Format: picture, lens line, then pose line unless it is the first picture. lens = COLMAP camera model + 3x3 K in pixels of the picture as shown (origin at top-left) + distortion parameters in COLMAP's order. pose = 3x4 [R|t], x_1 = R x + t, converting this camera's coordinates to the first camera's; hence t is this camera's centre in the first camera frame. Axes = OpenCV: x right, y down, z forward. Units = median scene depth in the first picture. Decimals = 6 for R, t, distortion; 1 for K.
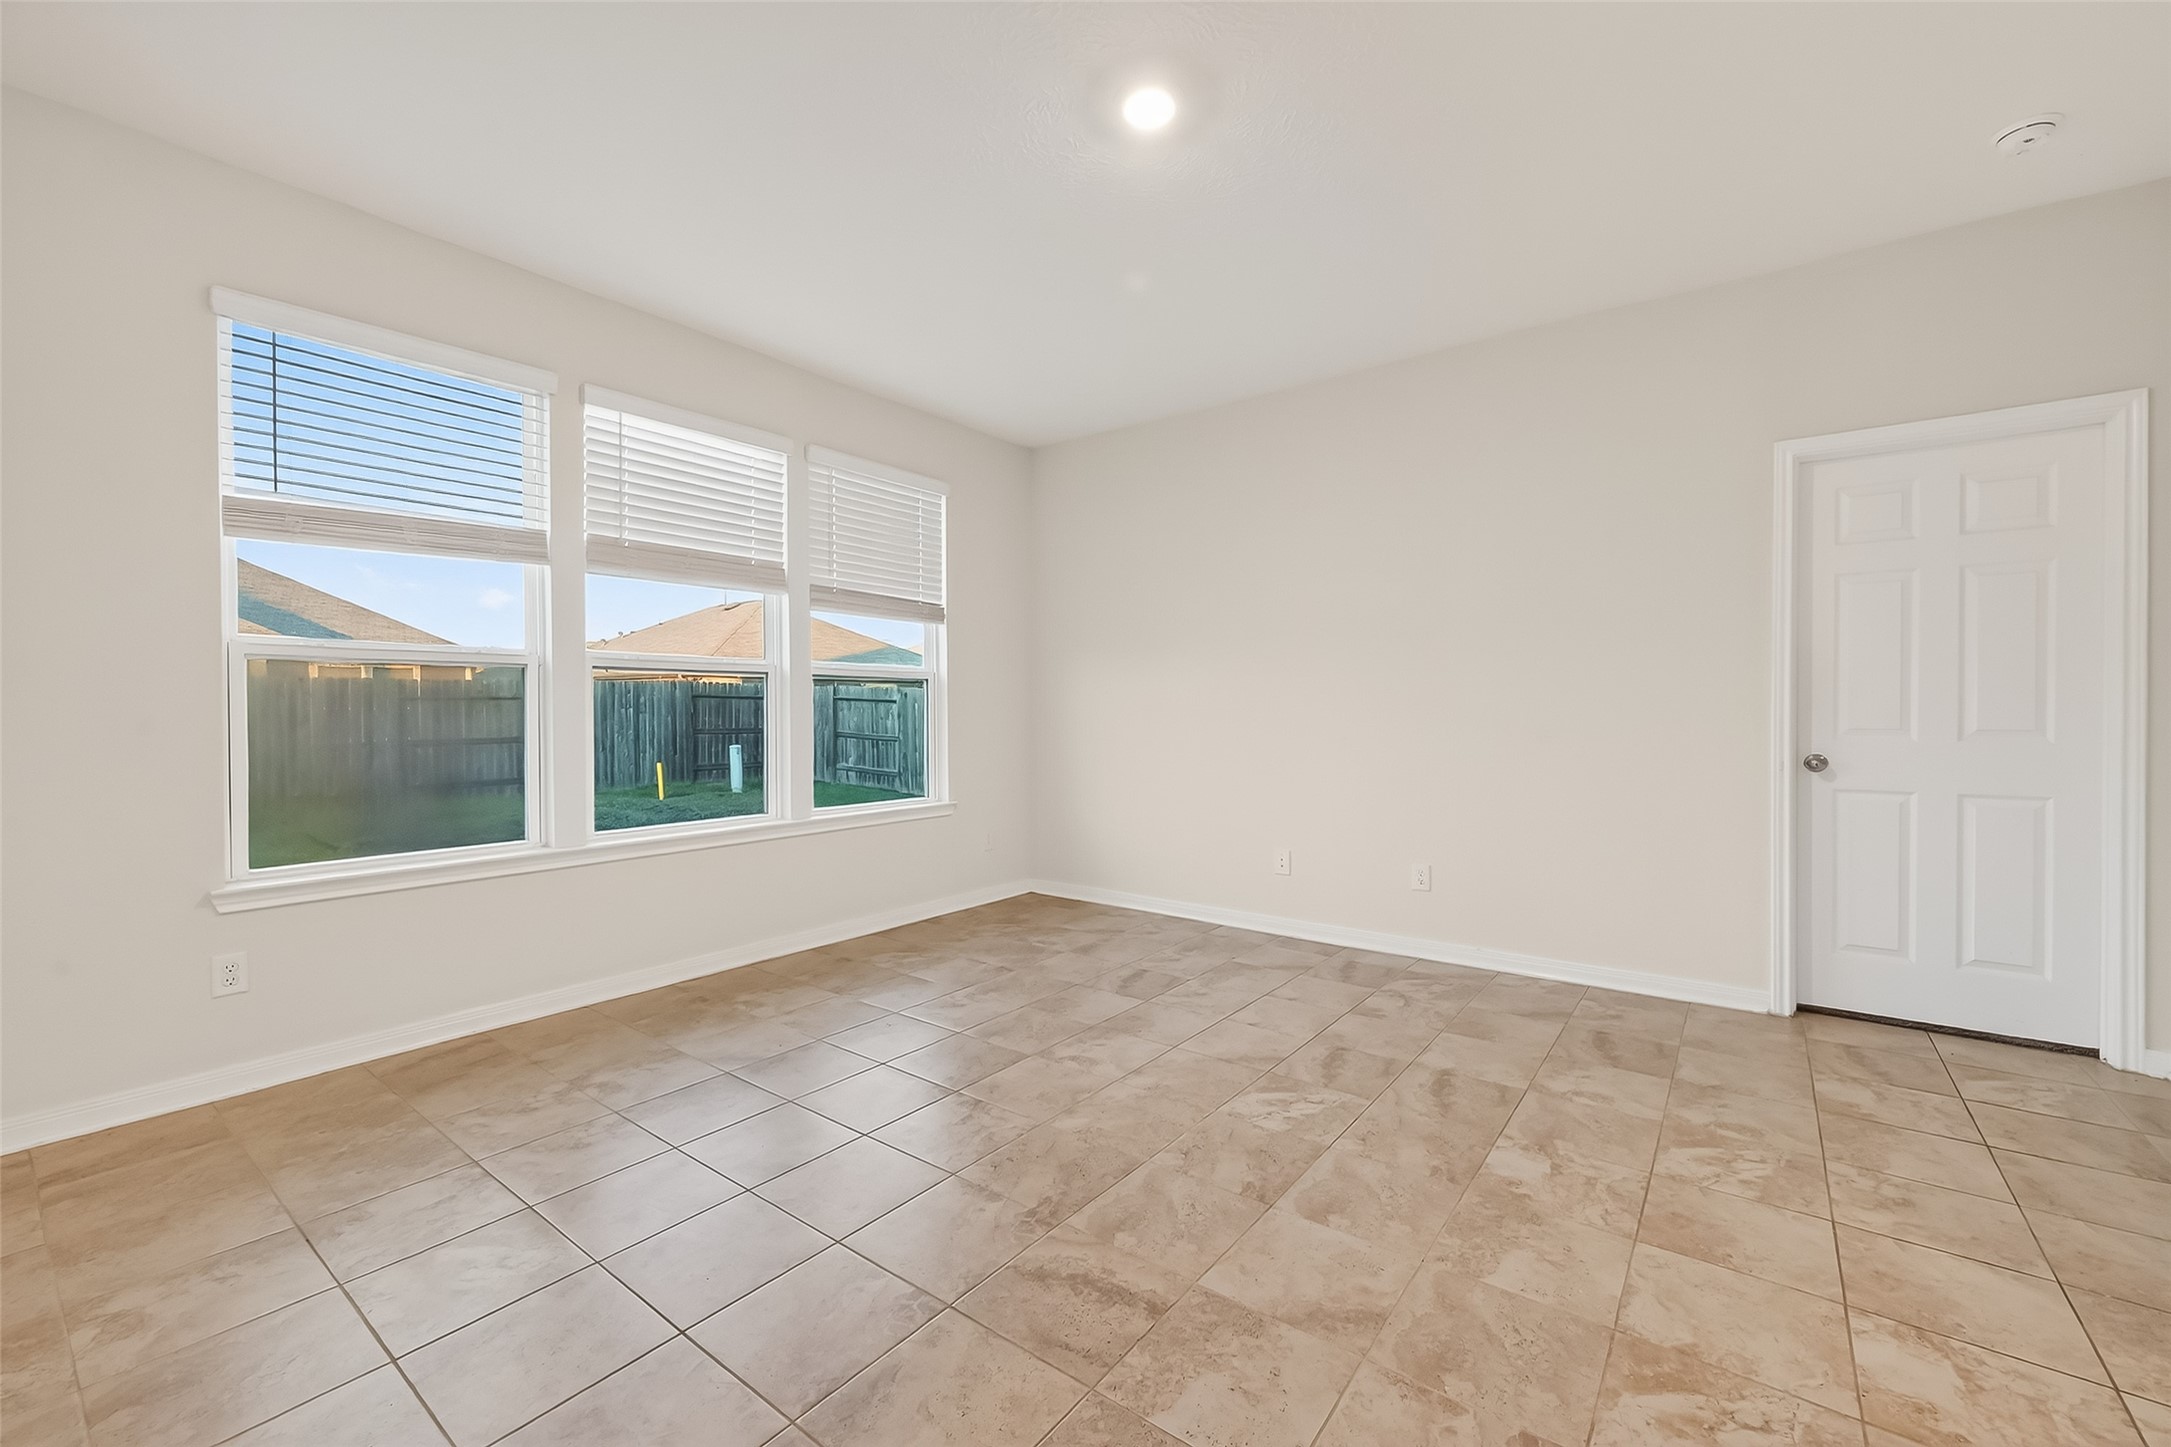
lens RADIAL K [[942.5, 0, 1074.2], [0, 942.5, 713.0], [0, 0, 1]] dist [0.021034, -0.000528]
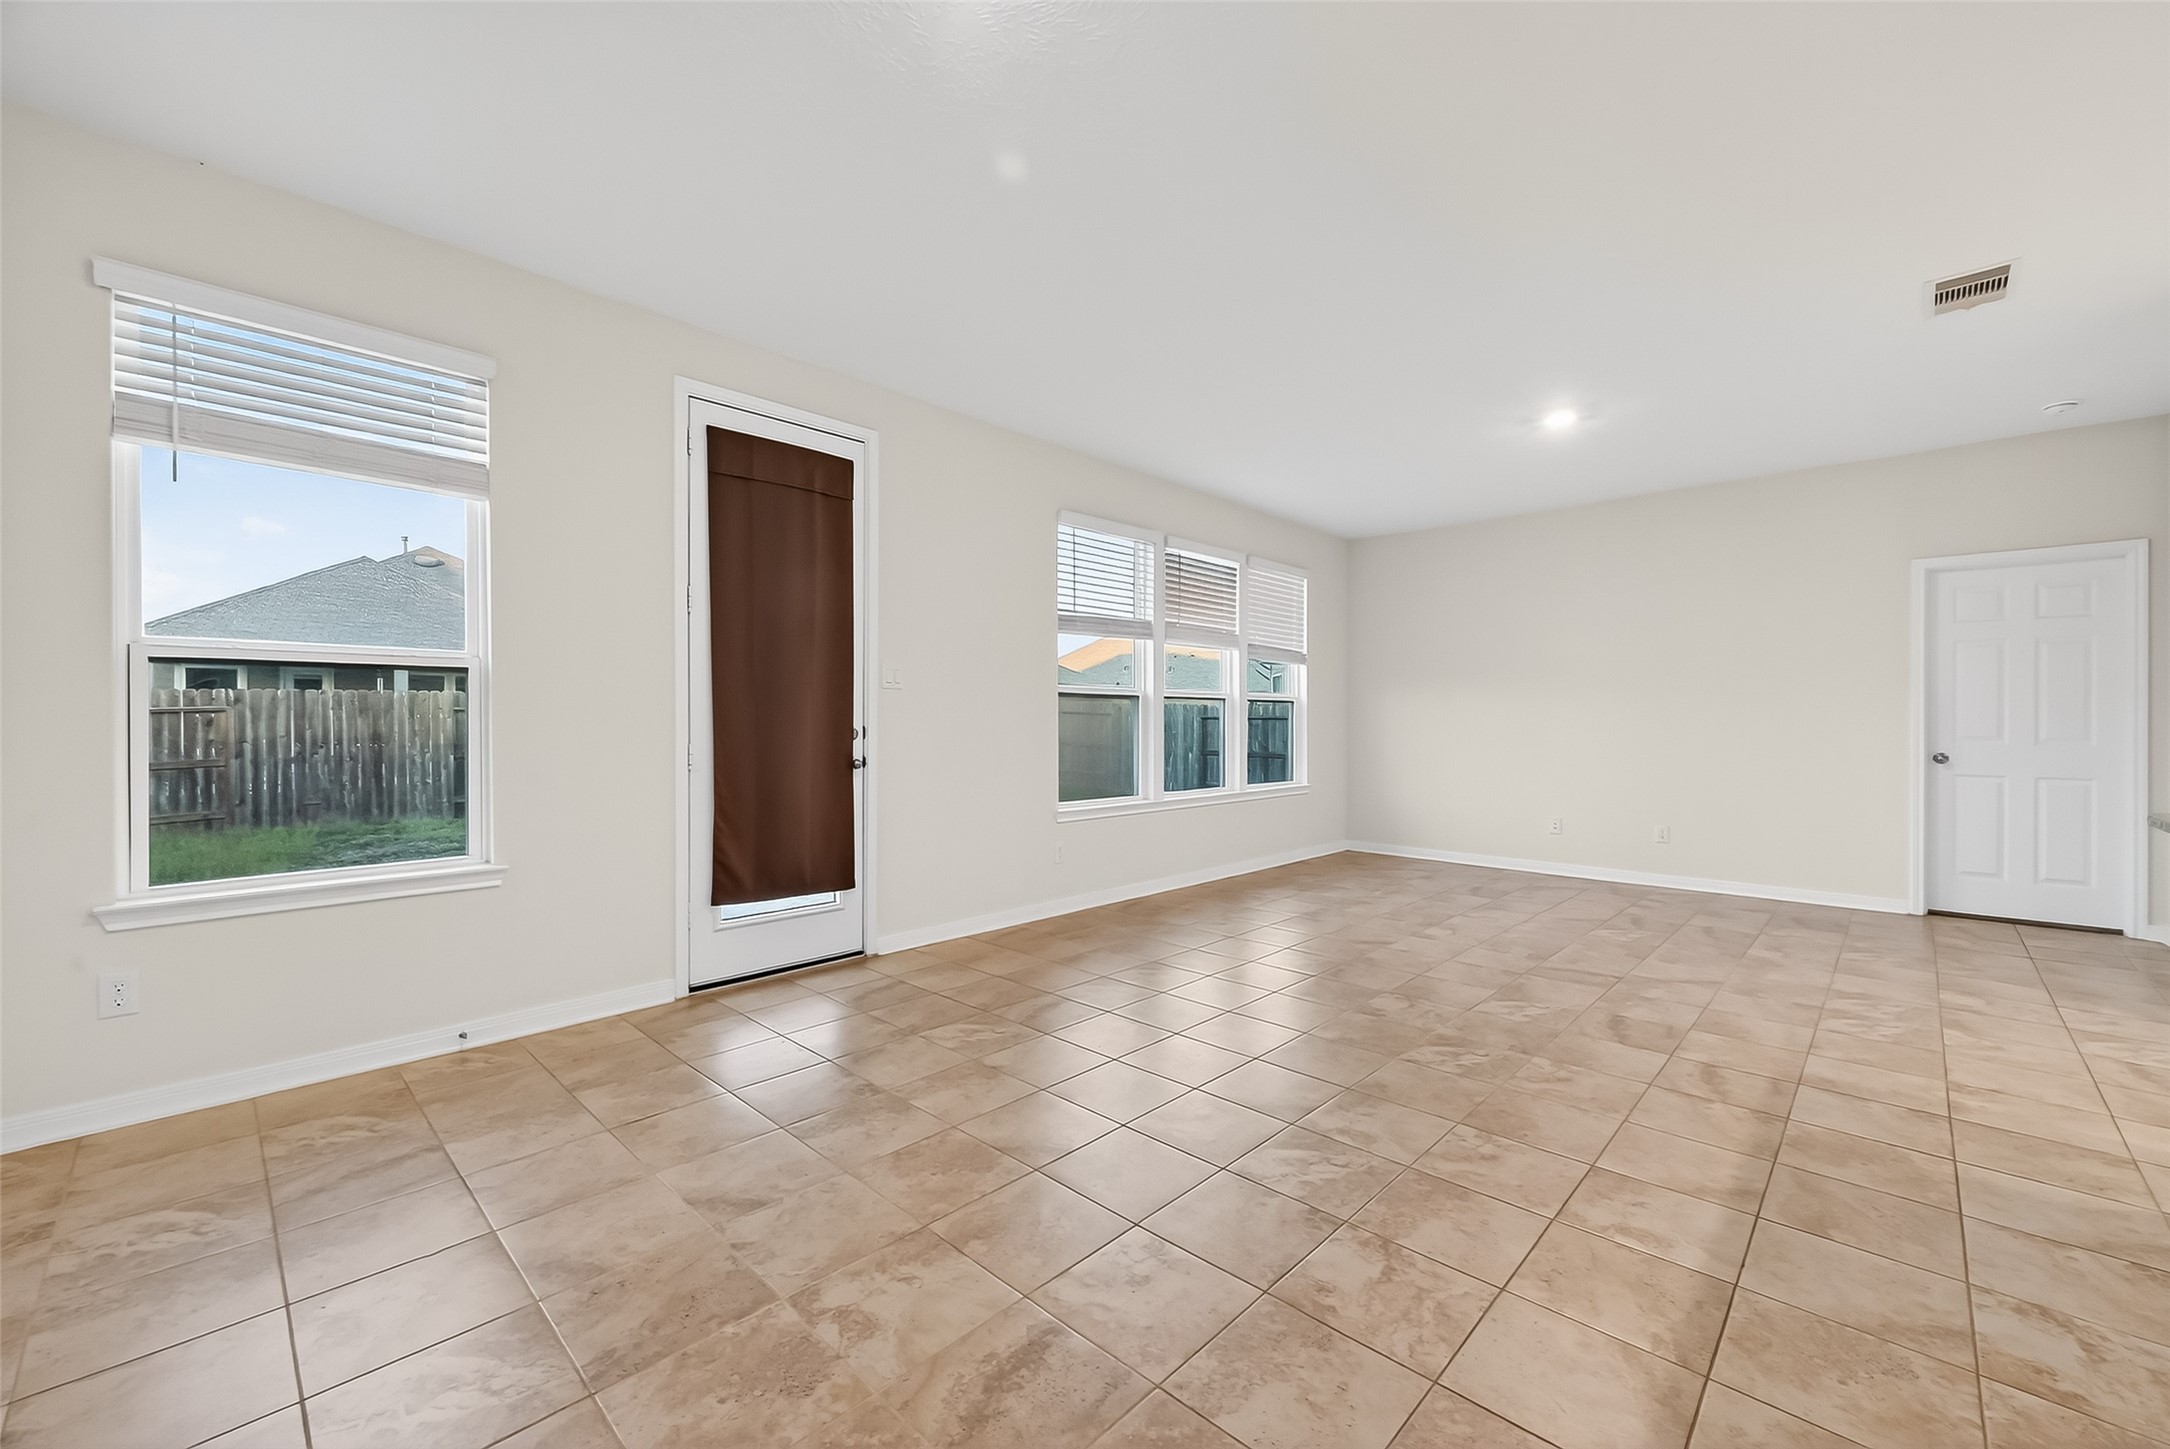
lens RADIAL K [[883.4, 0, 1085.0], [0, 883.4, 724.5], [0, 0, 1]] dist [-0.000579, 0.001137]
pose [[0.993902, 0.003187, -0.110221, -0.399392], [-0.003279, 0.999994, -0.000659, 0.001680], [0.110218, 0.001016, 0.993907, -0.518994]]
